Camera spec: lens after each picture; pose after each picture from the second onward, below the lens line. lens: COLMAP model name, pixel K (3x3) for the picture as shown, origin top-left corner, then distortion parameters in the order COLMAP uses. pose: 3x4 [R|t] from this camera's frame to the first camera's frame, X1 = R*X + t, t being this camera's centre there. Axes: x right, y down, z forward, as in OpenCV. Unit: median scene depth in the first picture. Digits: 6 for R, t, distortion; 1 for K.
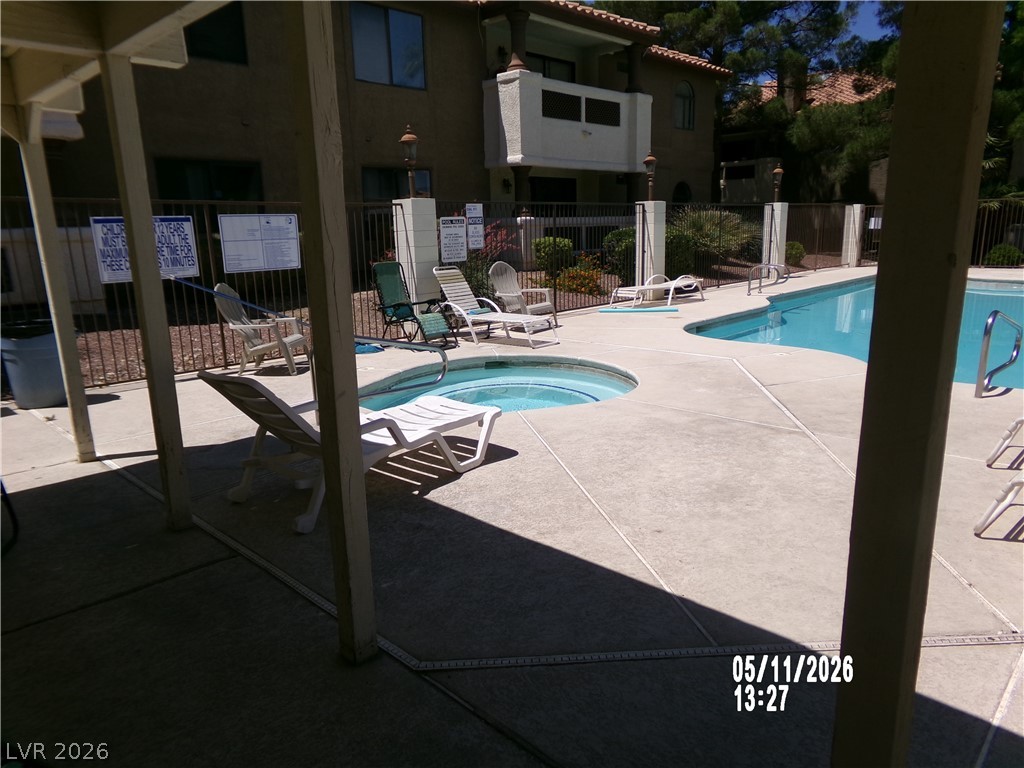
lens RADIAL K [[680.6, 0, 512.0], [0, 680.6, 384.0], [0, 0, 1]] dist [-0.064799, 0.078216]
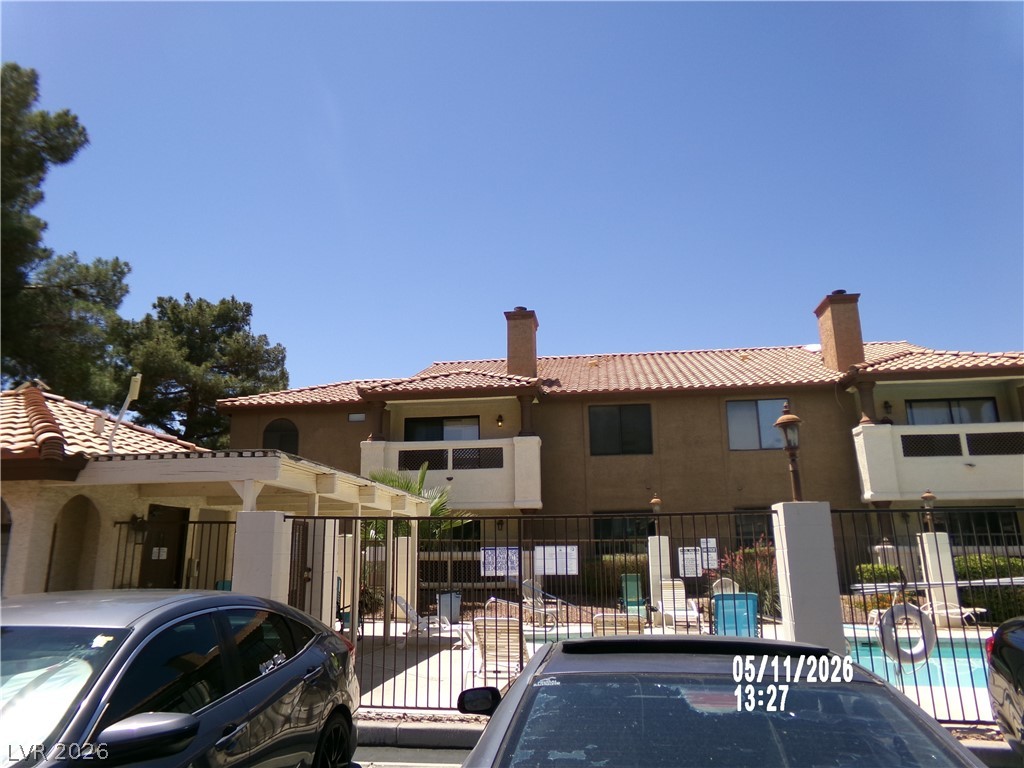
lens RADIAL K [[680.6, 0, 512.0], [0, 680.6, 384.0], [0, 0, 1]] dist [-0.064799, 0.078216]
pose [[0.587625, -0.178928, -0.789102, 0.595126], [-0.195419, 0.914989, -0.352996, 0.022596], [0.785180, 0.361635, 0.502705, -0.142201]]
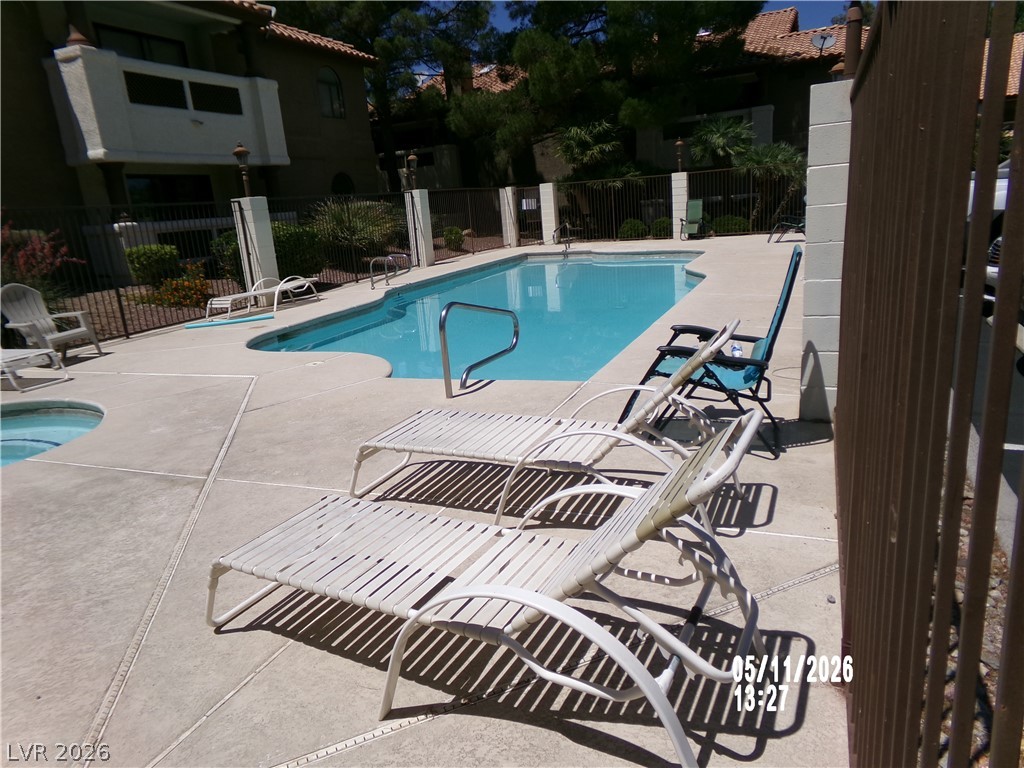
lens RADIAL K [[680.6, 0, 512.0], [0, 680.6, 384.0], [0, 0, 1]] dist [-0.064799, 0.078216]
pose [[0.929058, -0.139394, 0.342666, 0.159335], [0.135382, 0.990149, 0.035728, -0.006880], [-0.344271, 0.013198, 0.938778, 0.032653]]
